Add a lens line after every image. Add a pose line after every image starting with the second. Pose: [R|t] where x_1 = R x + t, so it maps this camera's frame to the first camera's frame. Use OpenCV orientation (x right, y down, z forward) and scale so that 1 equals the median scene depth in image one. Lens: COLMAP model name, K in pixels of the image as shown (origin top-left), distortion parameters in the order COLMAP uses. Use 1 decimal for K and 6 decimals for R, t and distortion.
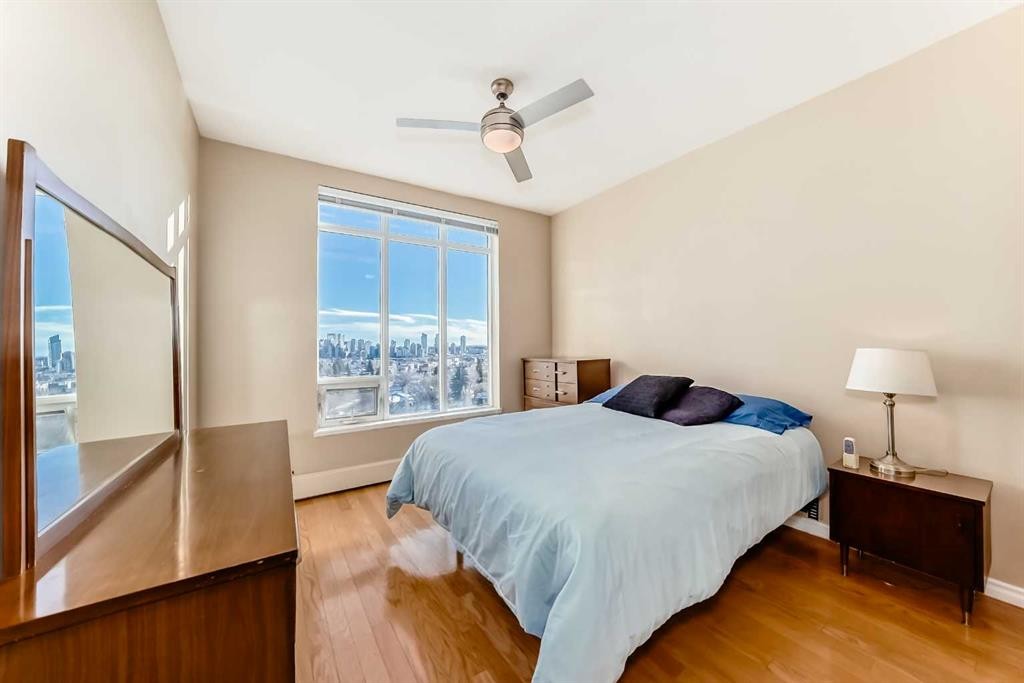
lens RADIAL K [[368.7, 0, 517.3], [0, 368.7, 342.5], [0, 0, 1]] dist [-0.007517, 0.000266]
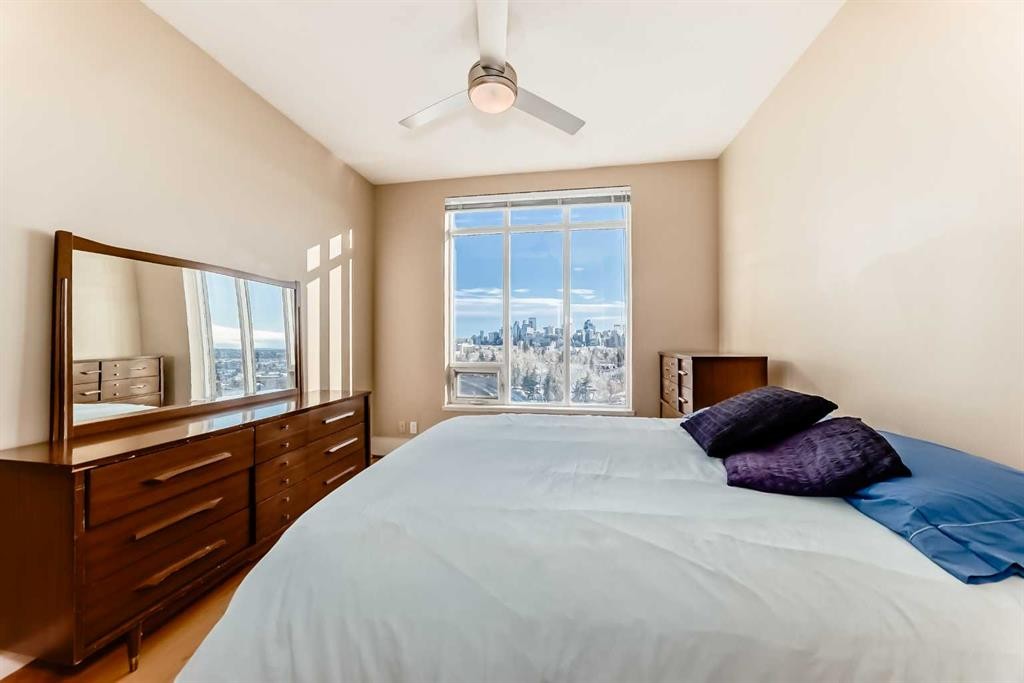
lens RADIAL K [[367.3, 0, 514.2], [0, 367.3, 332.0], [0, 0, 1]] dist [-0.000167, 0.000116]
pose [[0.746541, -0.000346, -0.665339, 0.348515], [0.005060, 0.999974, 0.005157, -0.004110], [0.665320, -0.007217, 0.746524, 0.231087]]
